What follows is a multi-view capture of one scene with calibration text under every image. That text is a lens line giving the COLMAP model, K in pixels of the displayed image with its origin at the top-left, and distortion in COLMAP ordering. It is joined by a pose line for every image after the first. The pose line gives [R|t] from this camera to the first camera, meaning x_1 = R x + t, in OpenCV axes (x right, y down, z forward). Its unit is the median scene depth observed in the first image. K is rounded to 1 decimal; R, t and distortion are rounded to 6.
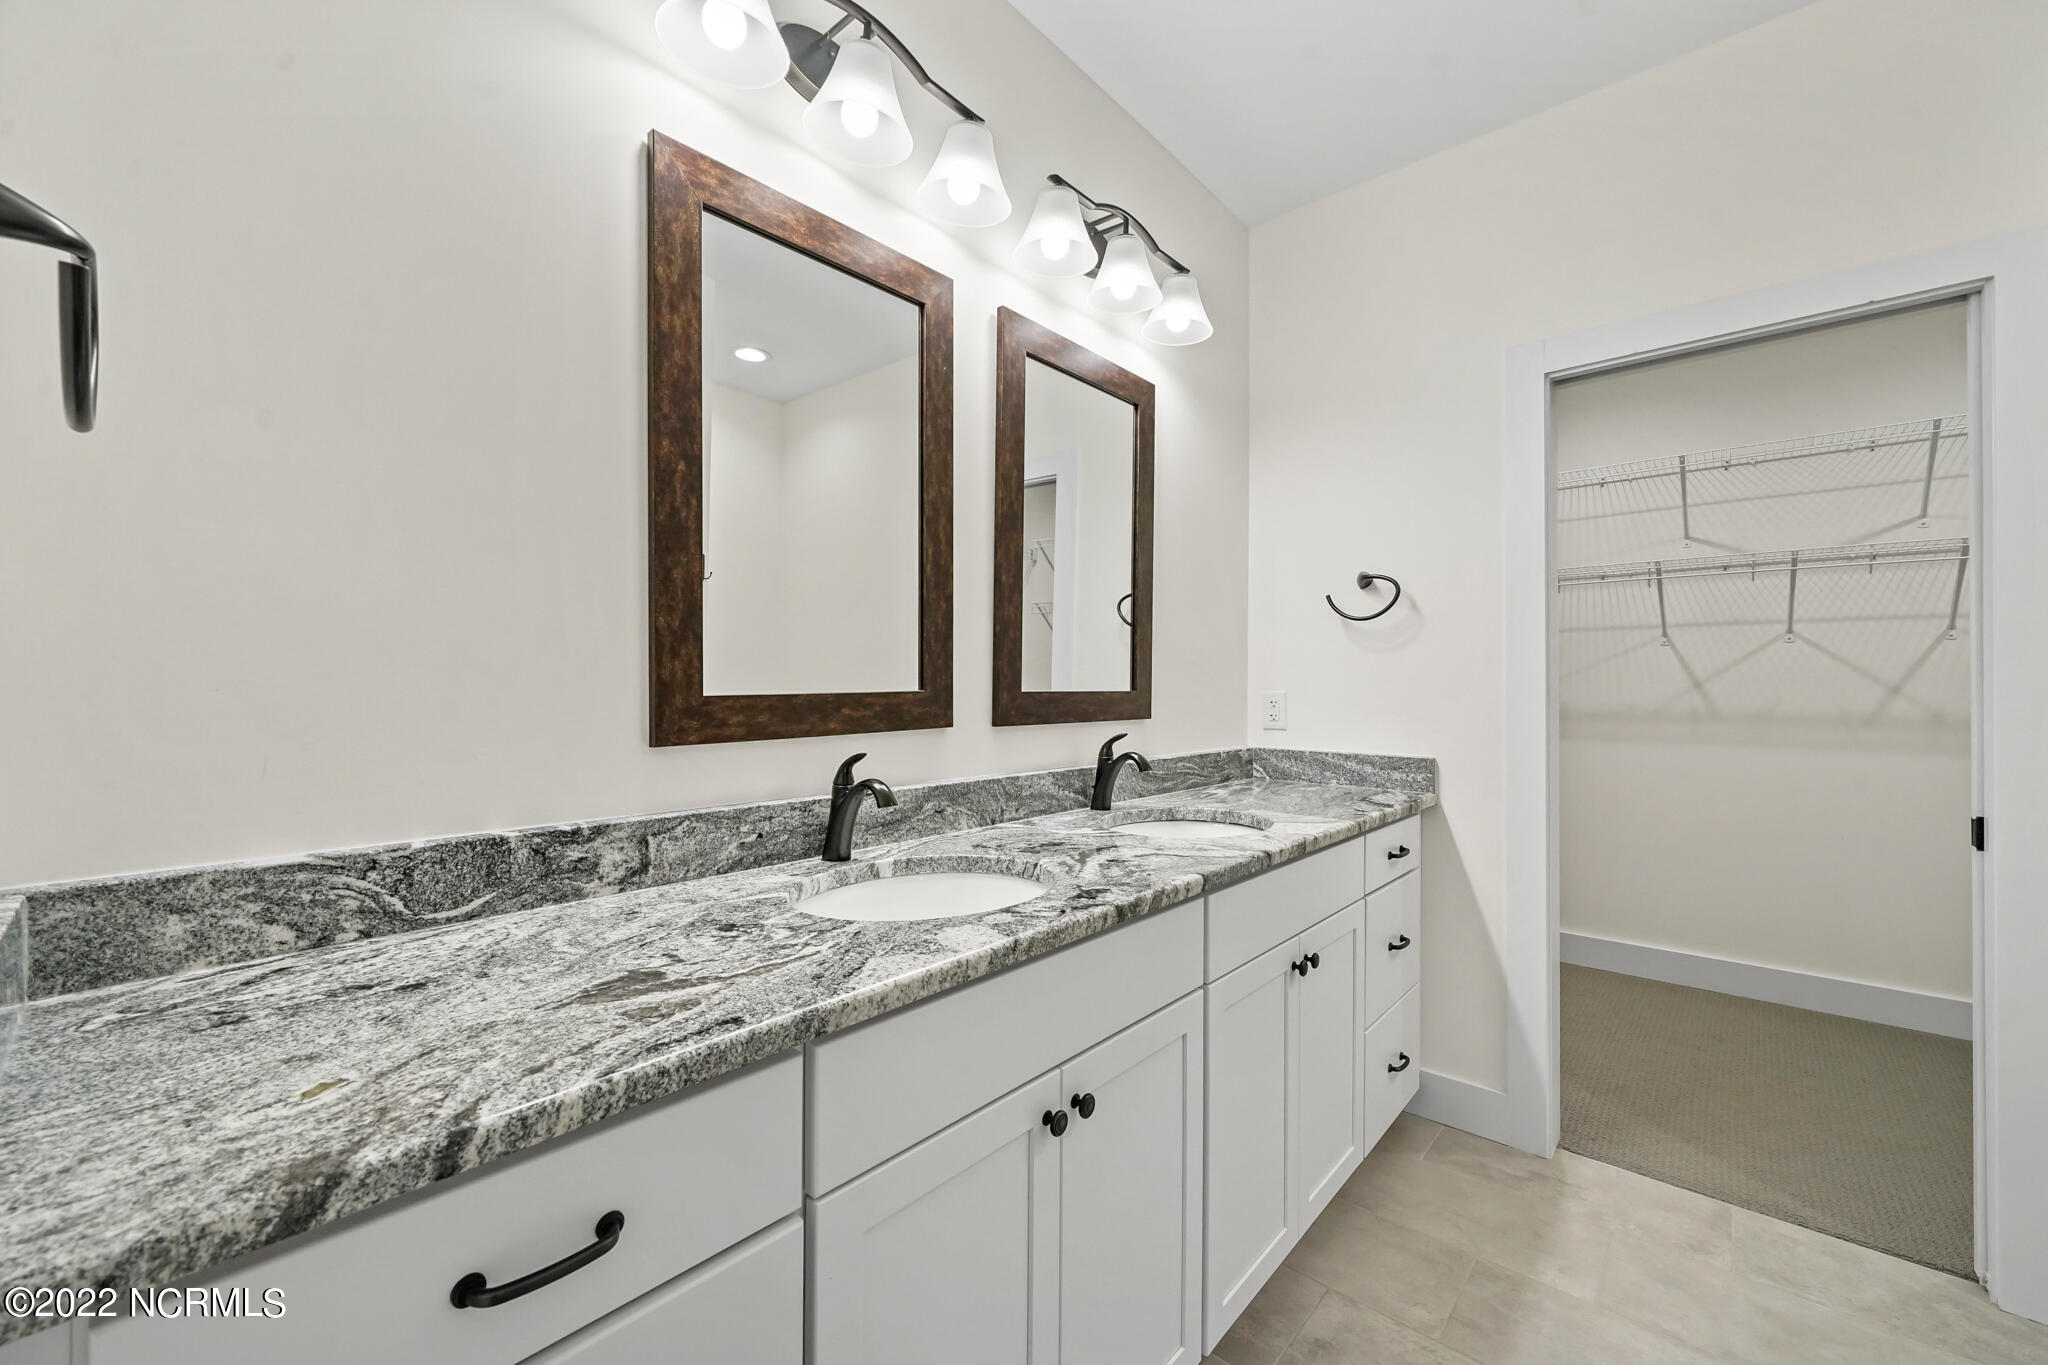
lens RADIAL K [[798.7, 0, 1041.7], [0, 798.7, 679.2], [0, 0, 1]] dist [0.000696, -0.000015]
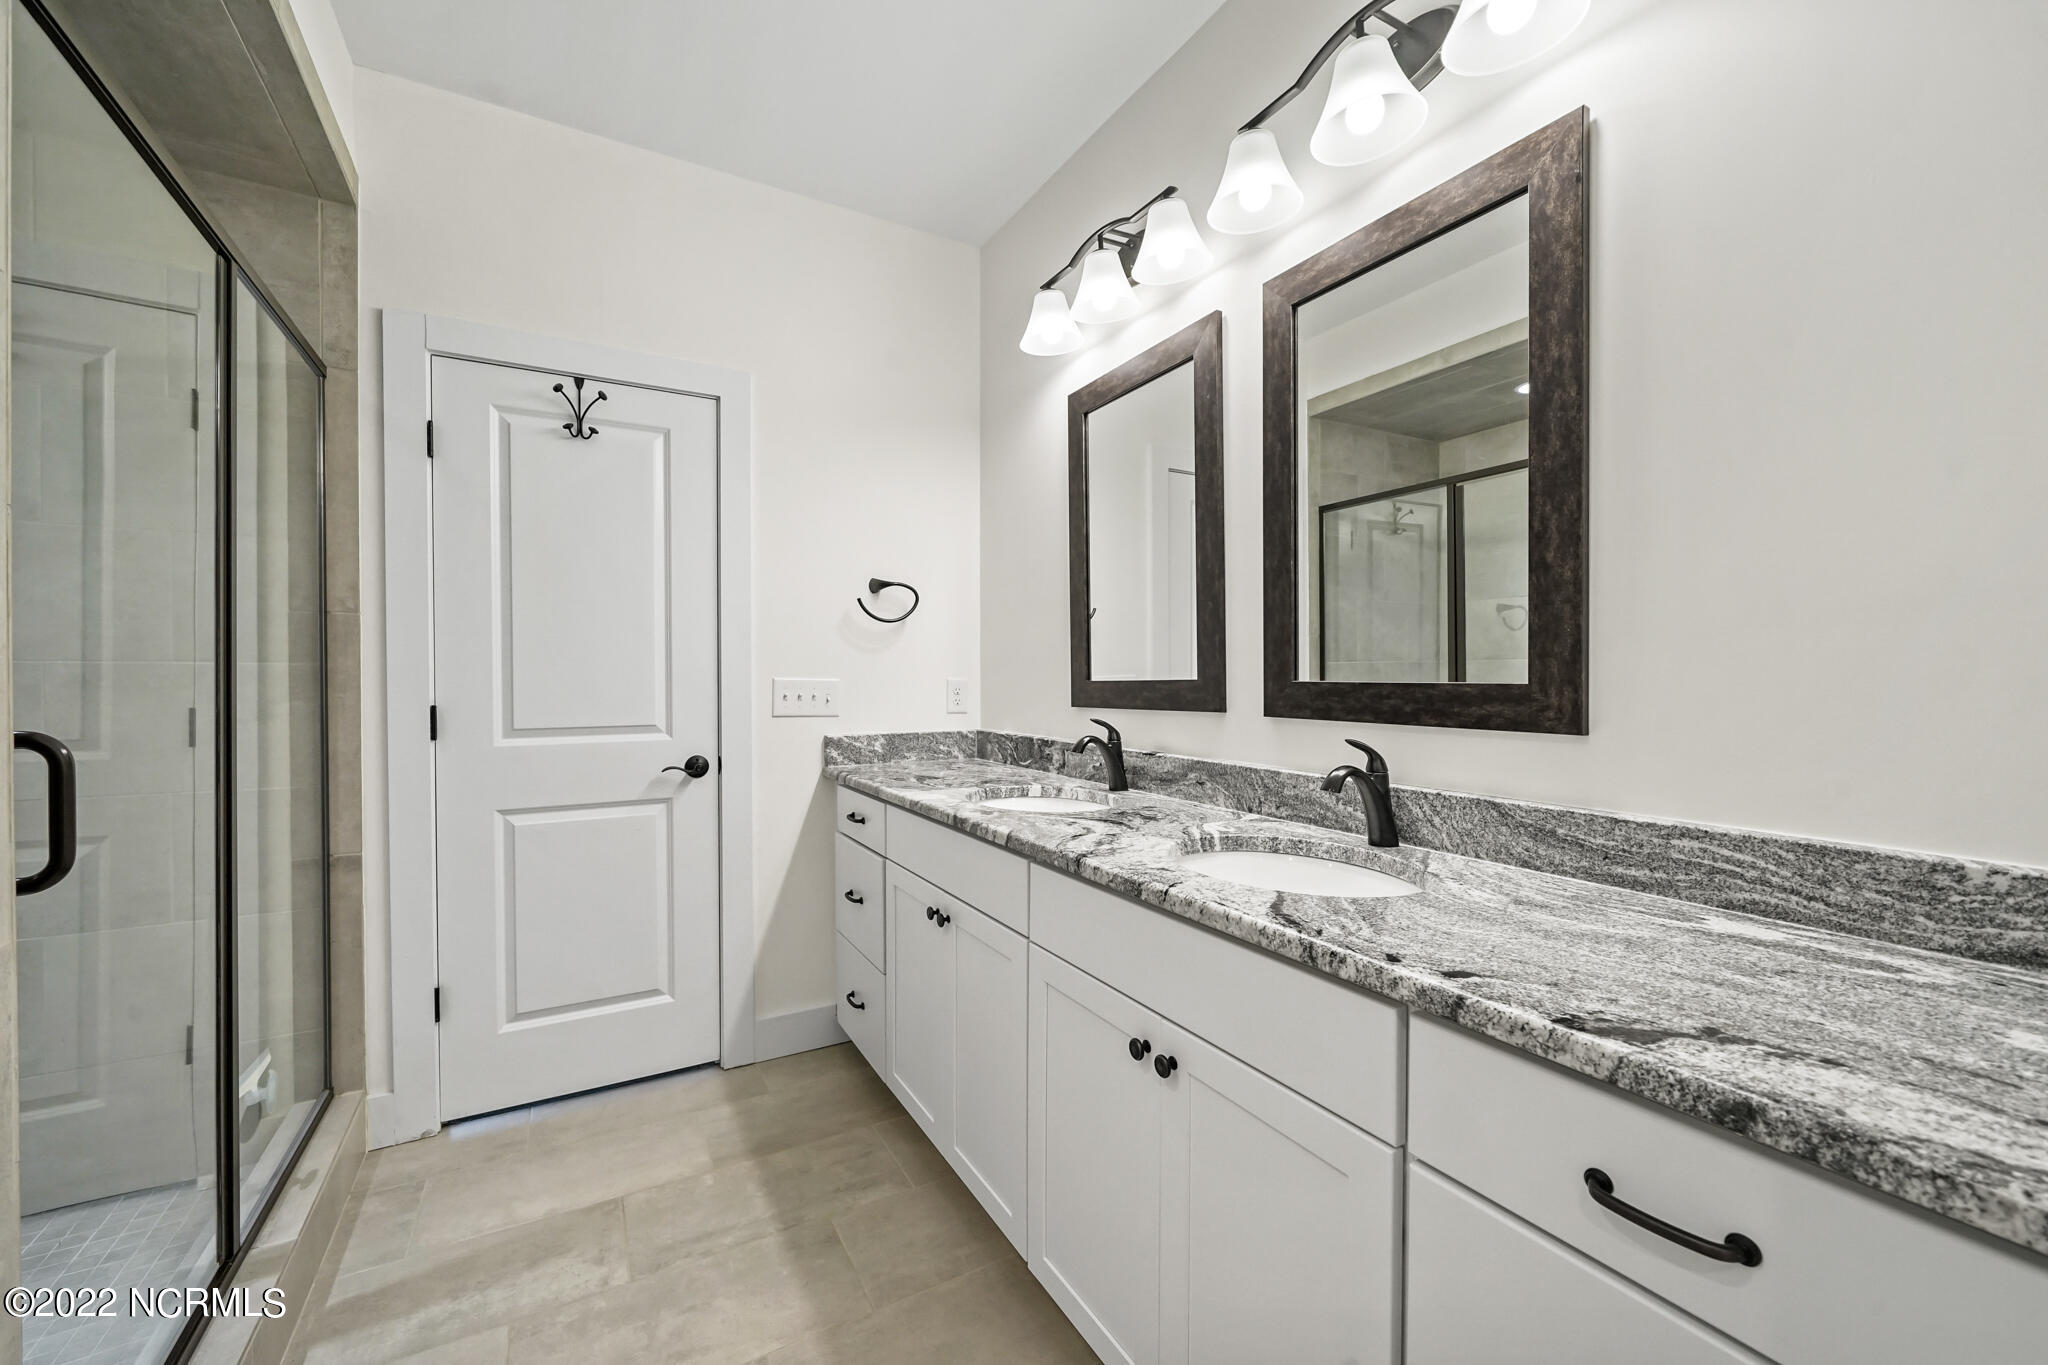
lens RADIAL K [[798.7, 0, 1030.1], [0, 798.7, 684.5], [0, 0, 1]] dist [0.000696, -0.000015]
pose [[-0.325029, 0.005898, -0.945686, 1.047499], [0.007095, 0.999968, 0.003798, 0.015073], [0.945677, -0.005475, -0.325061, 1.135435]]
